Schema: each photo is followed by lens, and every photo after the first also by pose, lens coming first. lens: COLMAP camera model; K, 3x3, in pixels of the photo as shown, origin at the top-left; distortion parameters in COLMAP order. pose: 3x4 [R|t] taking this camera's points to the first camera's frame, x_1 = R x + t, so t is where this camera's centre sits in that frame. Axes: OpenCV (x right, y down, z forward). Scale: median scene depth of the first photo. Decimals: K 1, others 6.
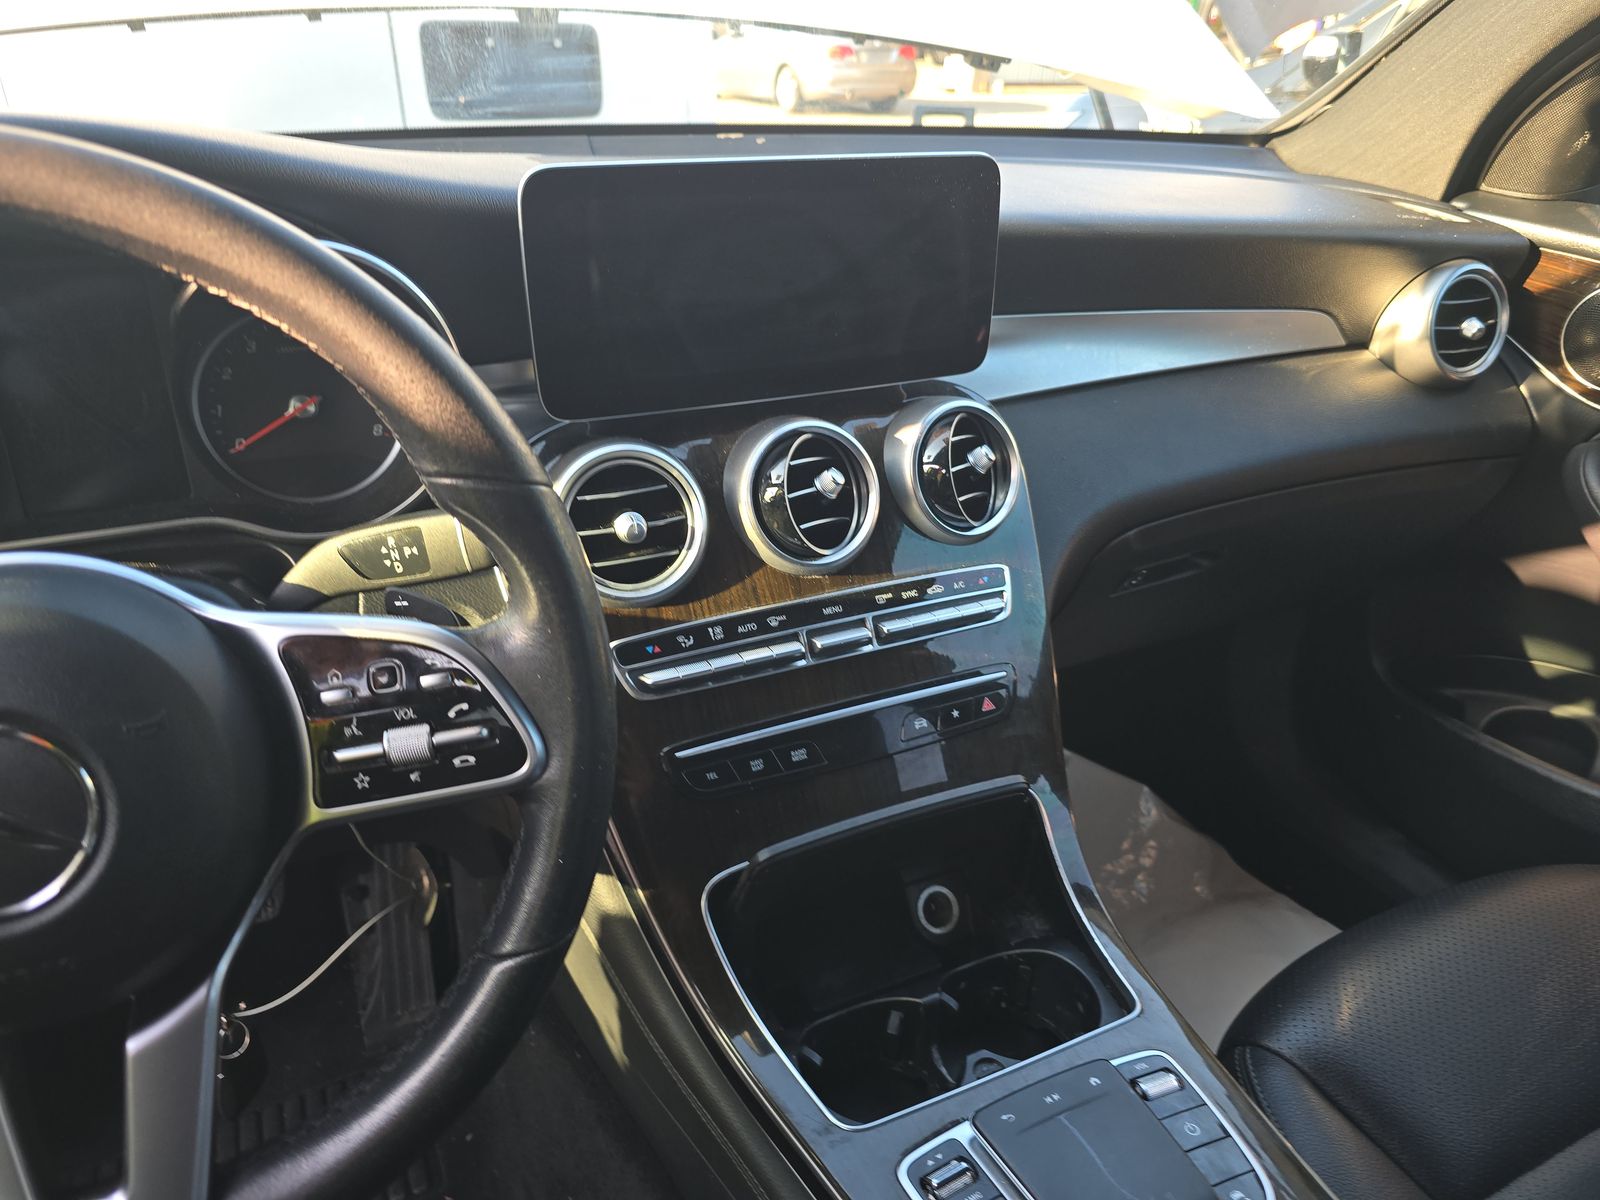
lens RADIAL K [[1266.9, 0, 798.9], [0, 1266.9, 565.6], [0, 0, 1]] dist [0.093944, -0.176770]
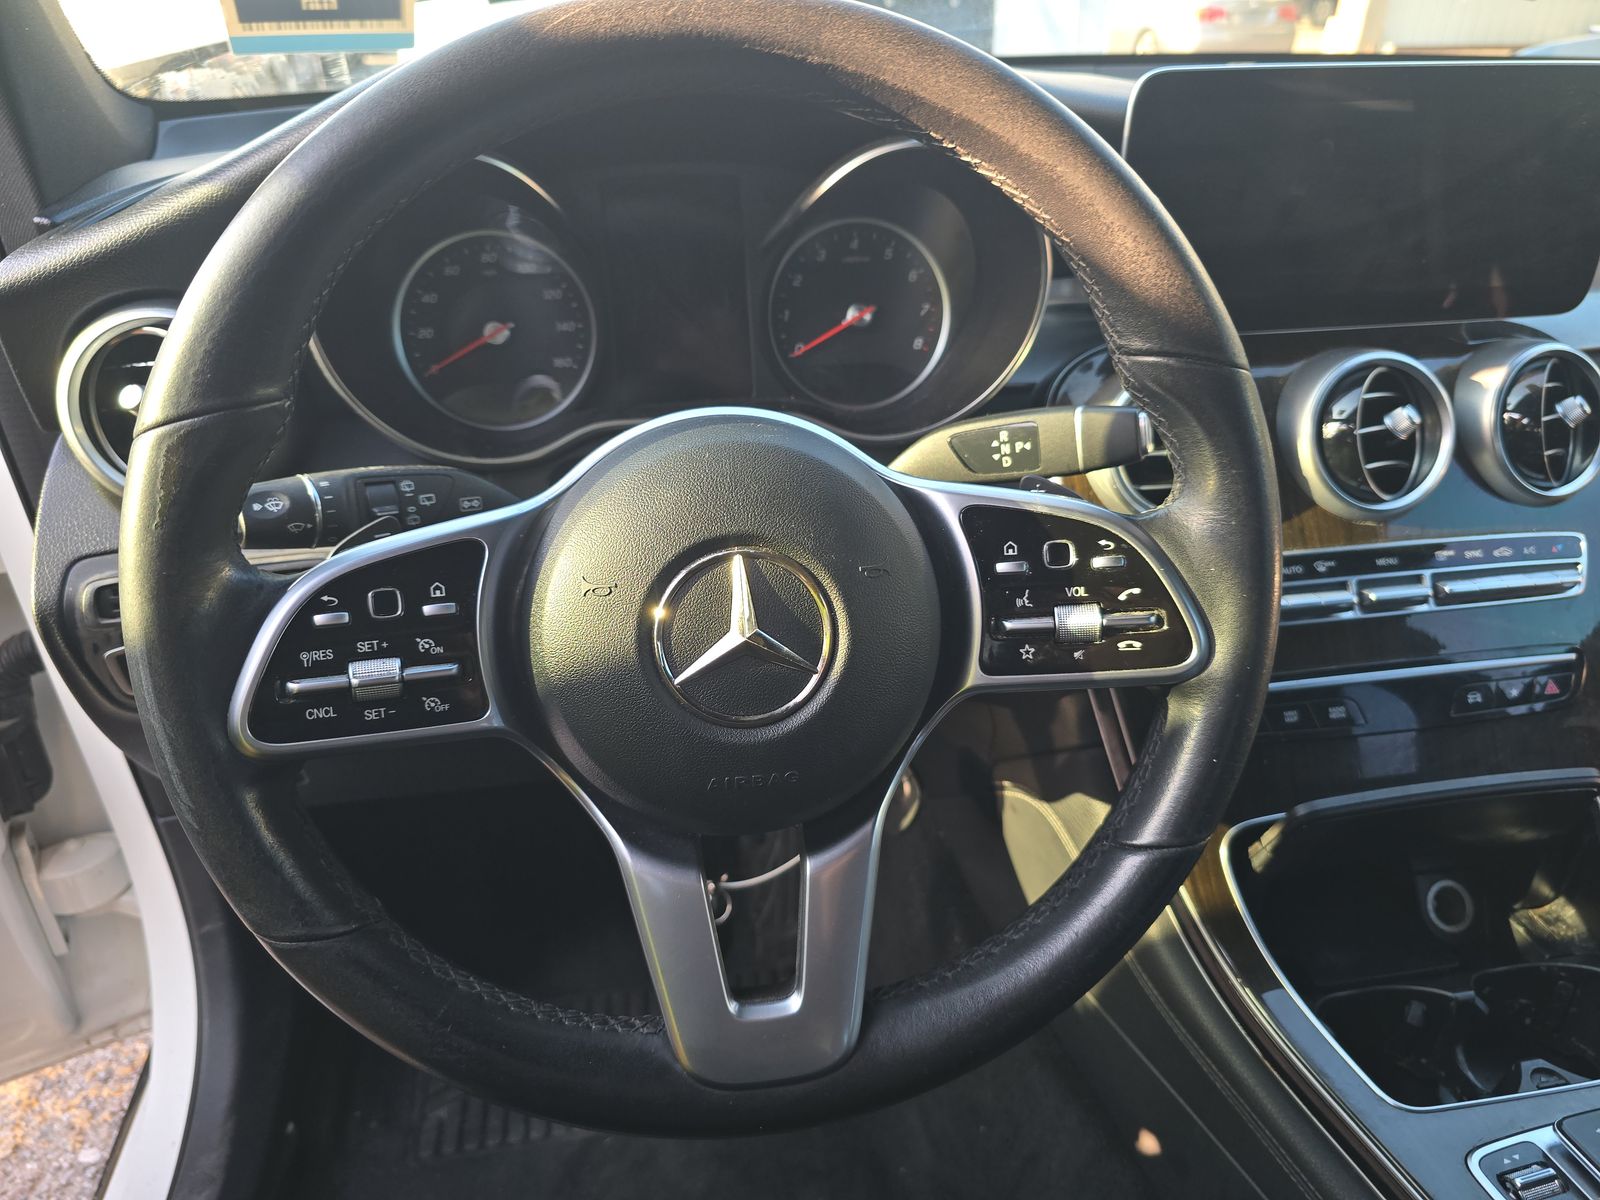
lens RADIAL K [[1290.0, 0, 799.3], [0, 1290.0, 540.2], [0, 0, 1]] dist [0.002631, -0.016486]
pose [[0.949367, 0.094672, -0.299566, -0.102342], [-0.089784, 0.995507, 0.030073, 0.030857], [0.301067, -0.001654, 0.953602, -0.017136]]
